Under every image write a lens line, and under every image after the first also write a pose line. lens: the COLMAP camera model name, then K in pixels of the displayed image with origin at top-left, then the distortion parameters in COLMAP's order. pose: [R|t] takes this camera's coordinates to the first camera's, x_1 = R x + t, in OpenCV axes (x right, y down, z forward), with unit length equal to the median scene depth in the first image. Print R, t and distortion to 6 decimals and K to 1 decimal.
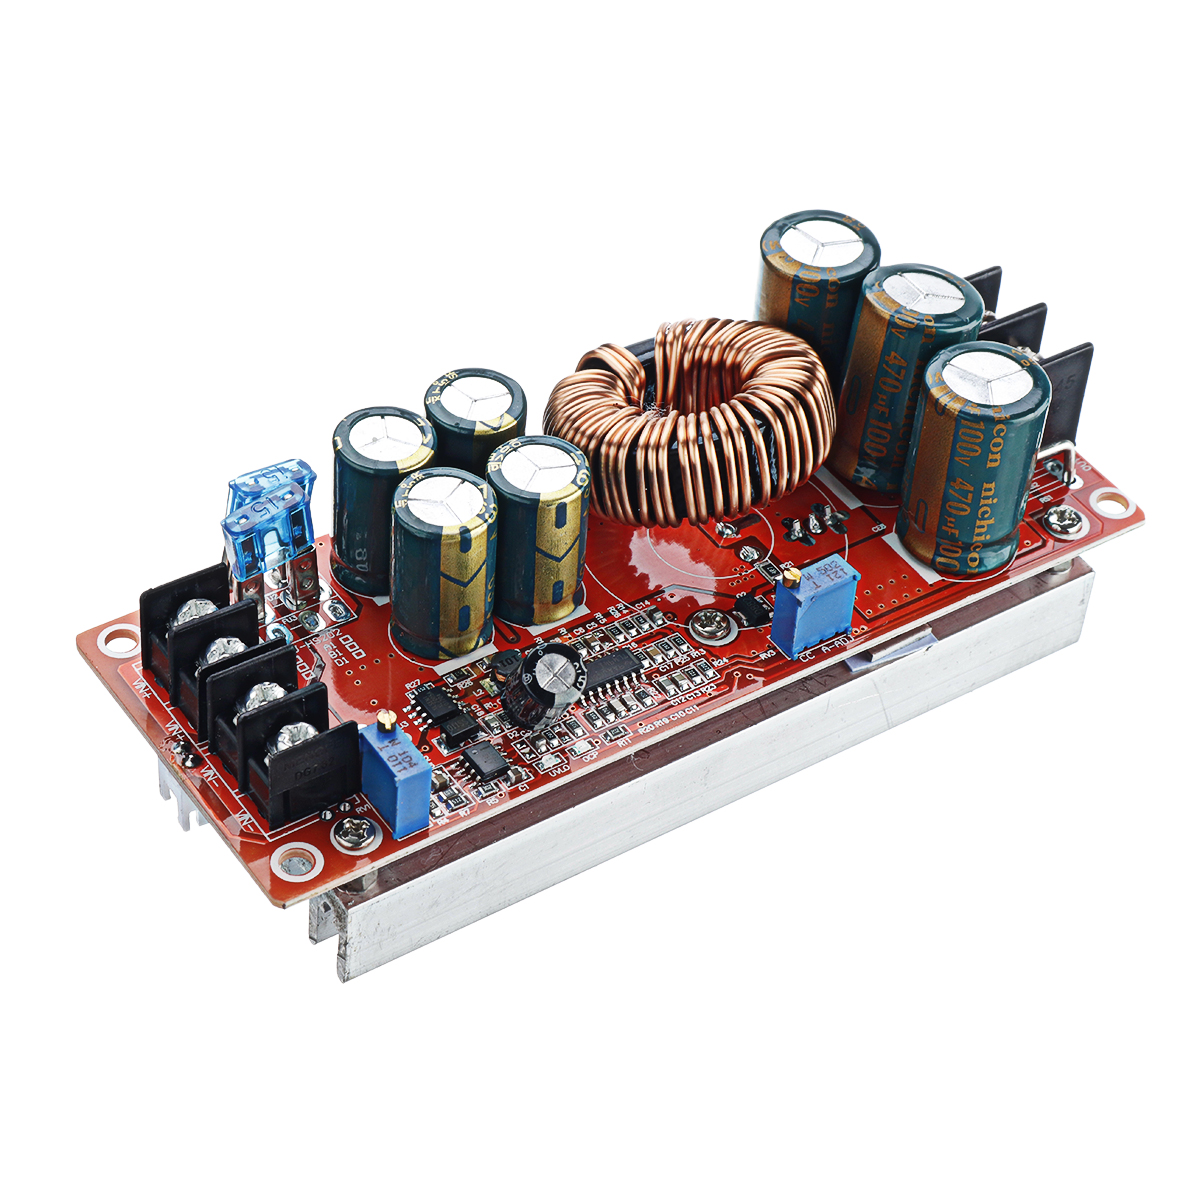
lens RADIAL K [[3028.0, 0, 562.1], [0, 3028.0, 602.6], [0, 0, 1]] dist [0.039600, 0.706850]
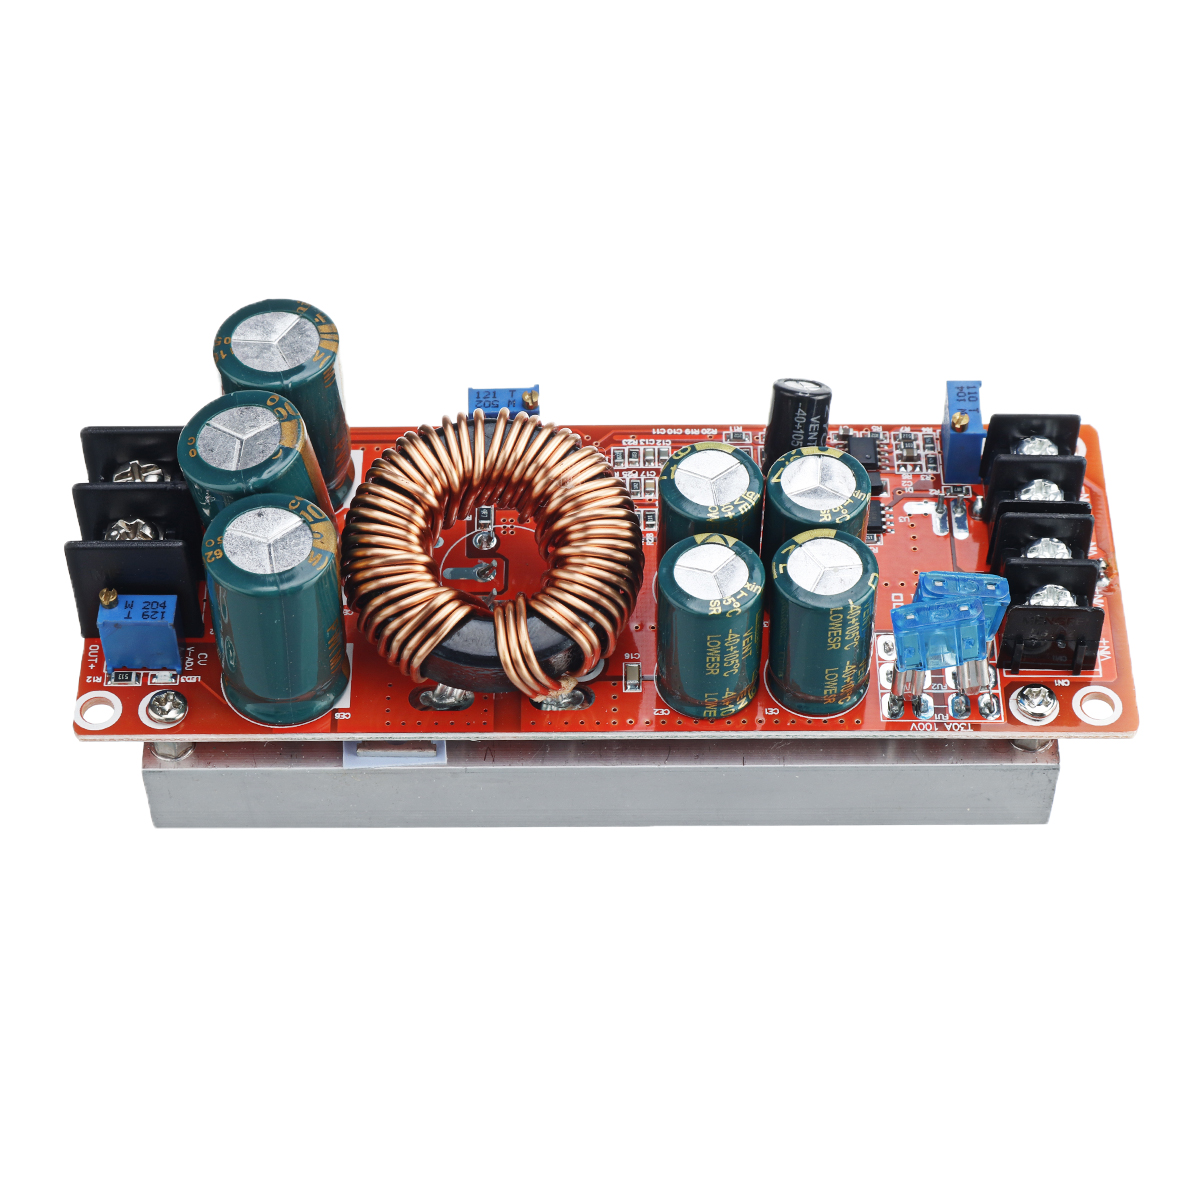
lens RADIAL K [[3028.0, 0, 562.1], [0, 3028.0, 602.6], [0, 0, 1]] dist [0.039600, 0.706850]
pose [[-0.830095, -0.459645, 0.315704, -0.300408], [0.355809, -0.000678, 0.934559, -0.994634], [-0.429351, 0.888103, 0.164109, 0.880517]]
